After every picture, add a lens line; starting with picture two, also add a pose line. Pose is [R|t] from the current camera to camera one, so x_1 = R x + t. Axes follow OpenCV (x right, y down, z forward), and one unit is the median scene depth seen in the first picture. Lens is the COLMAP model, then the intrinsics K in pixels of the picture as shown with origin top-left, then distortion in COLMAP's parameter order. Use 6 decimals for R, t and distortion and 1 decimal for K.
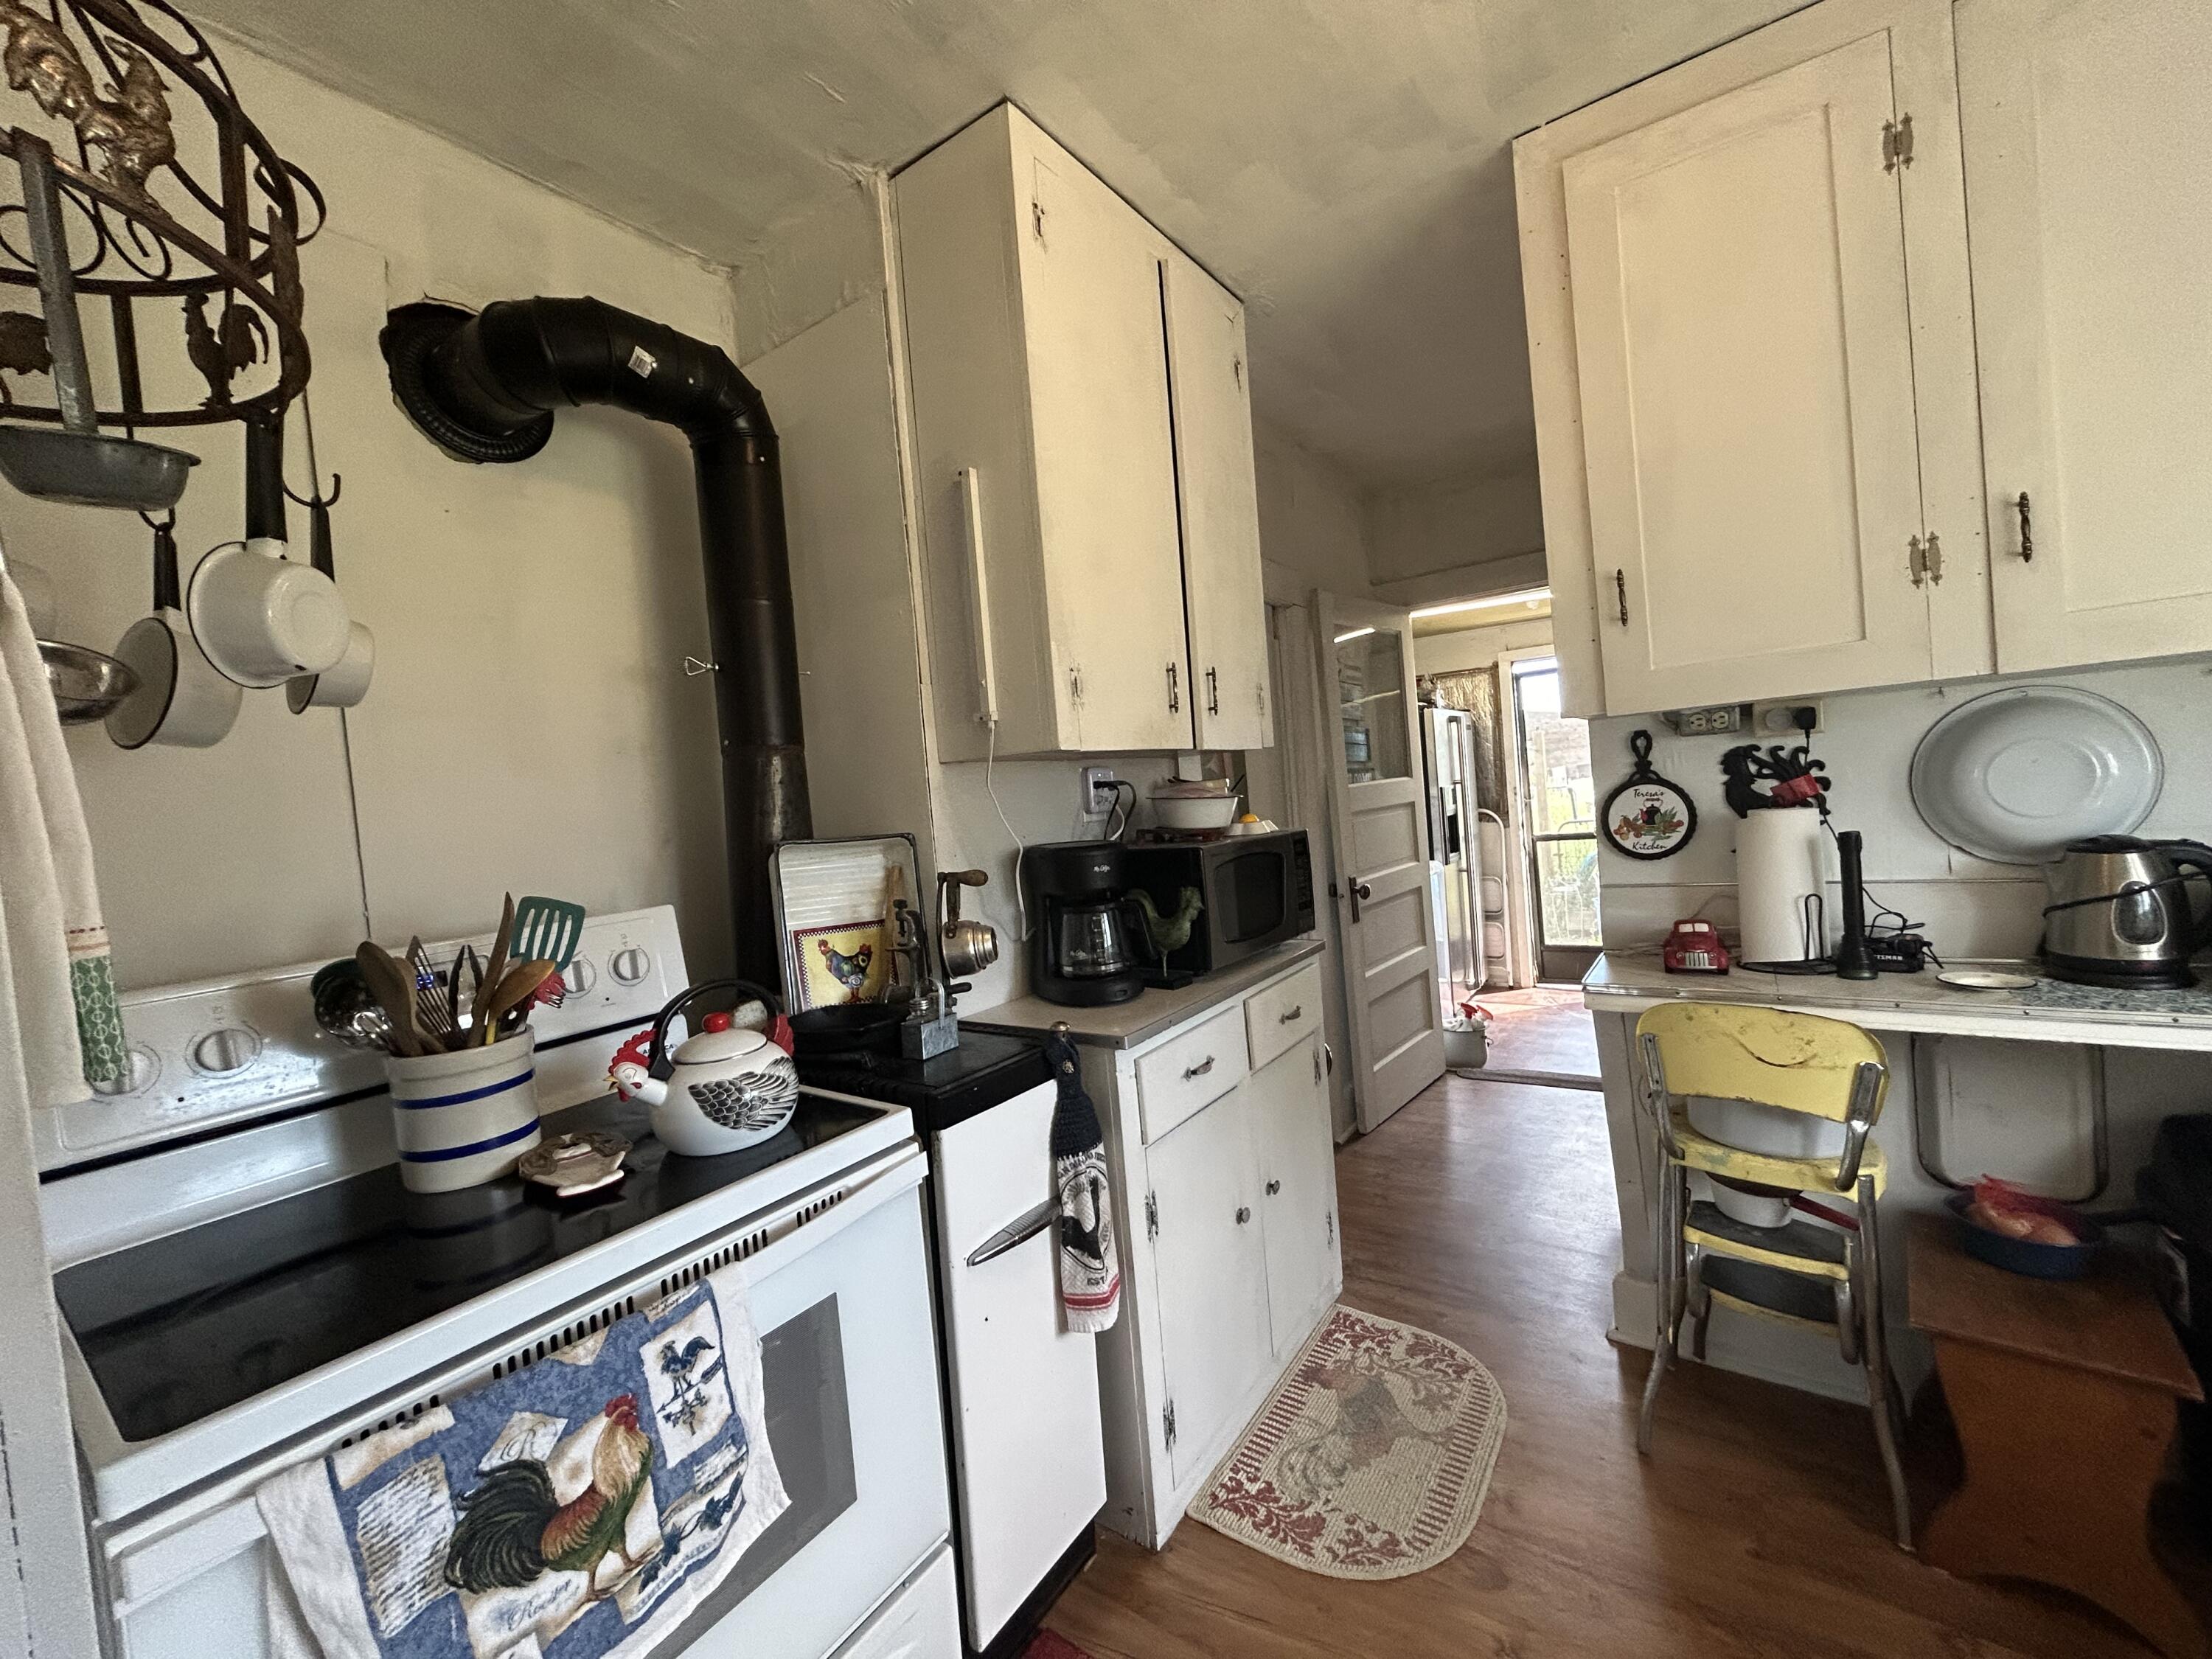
lens RADIAL K [[900.0, 0, 1108.1], [0, 900.0, 822.4], [0, 0, 1]] dist [0.000119, 0.000378]
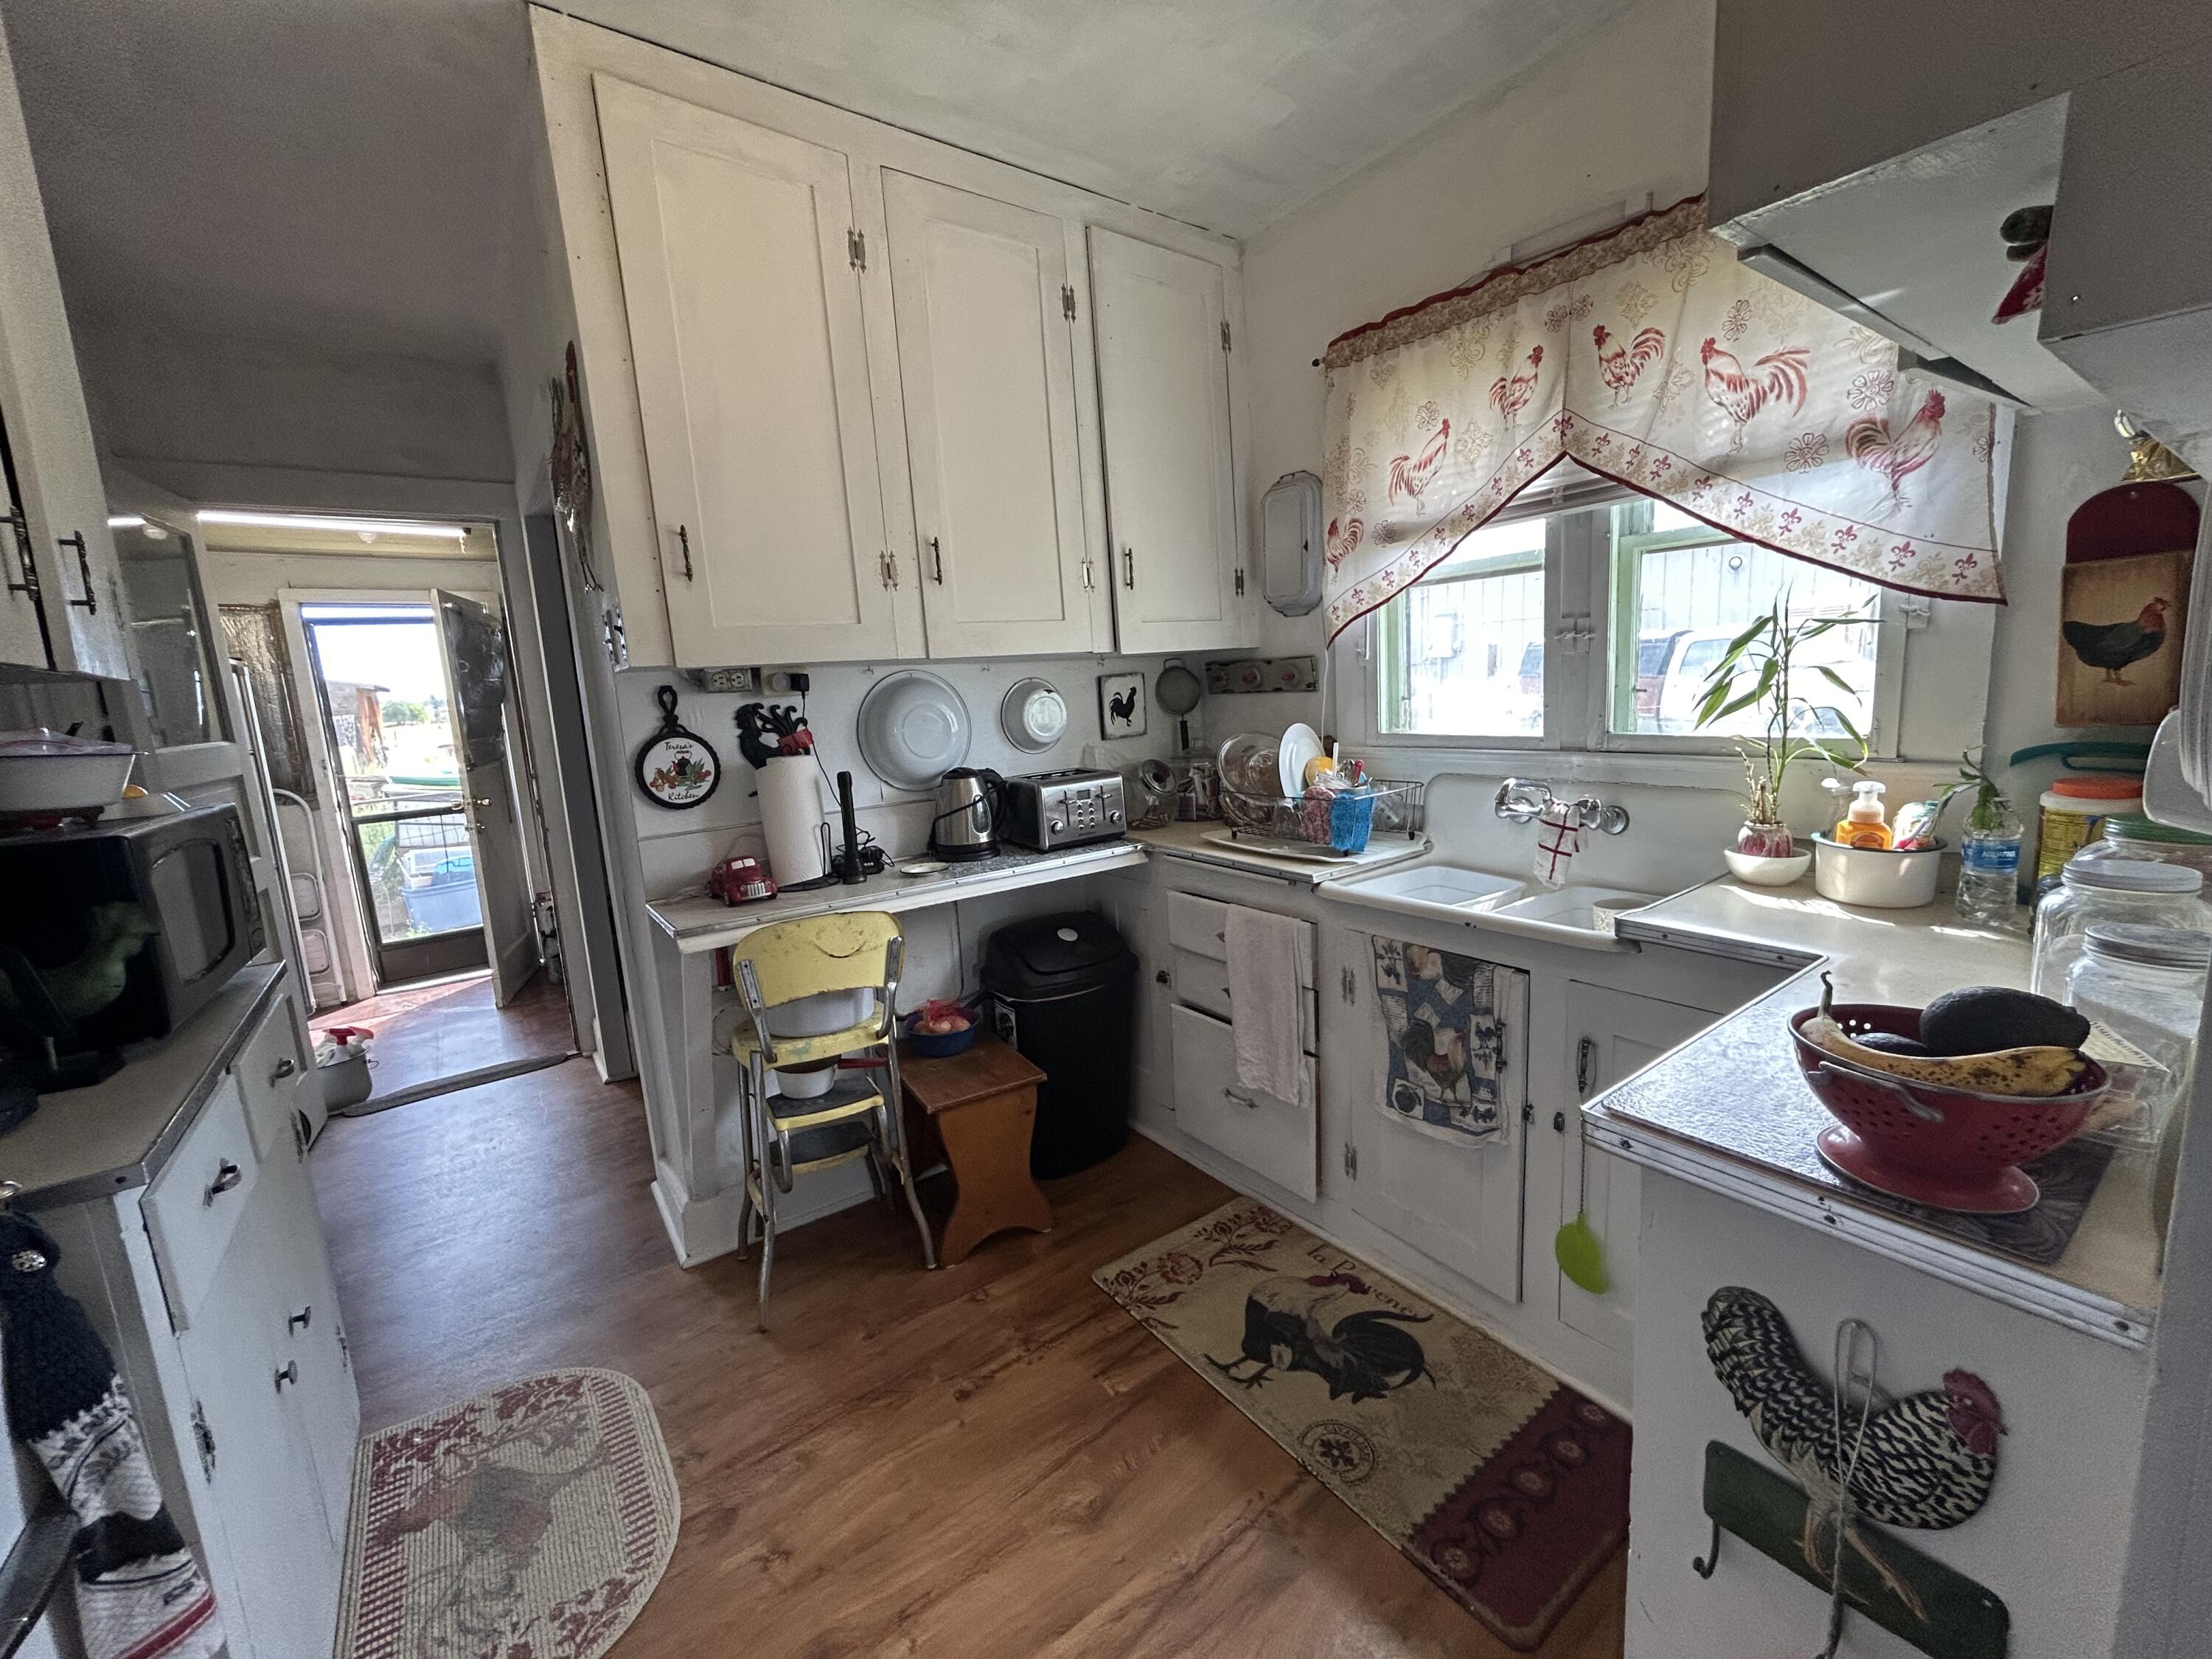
lens RADIAL K [[900.0, 0, 1108.1], [0, 900.0, 822.4], [0, 0, 1]] dist [0.000119, 0.000378]
pose [[0.325165, -0.079841, 0.942281, -0.271529], [0.058959, 0.996203, 0.064064, 0.021558], [-0.943817, 0.034724, 0.328638, 0.205968]]
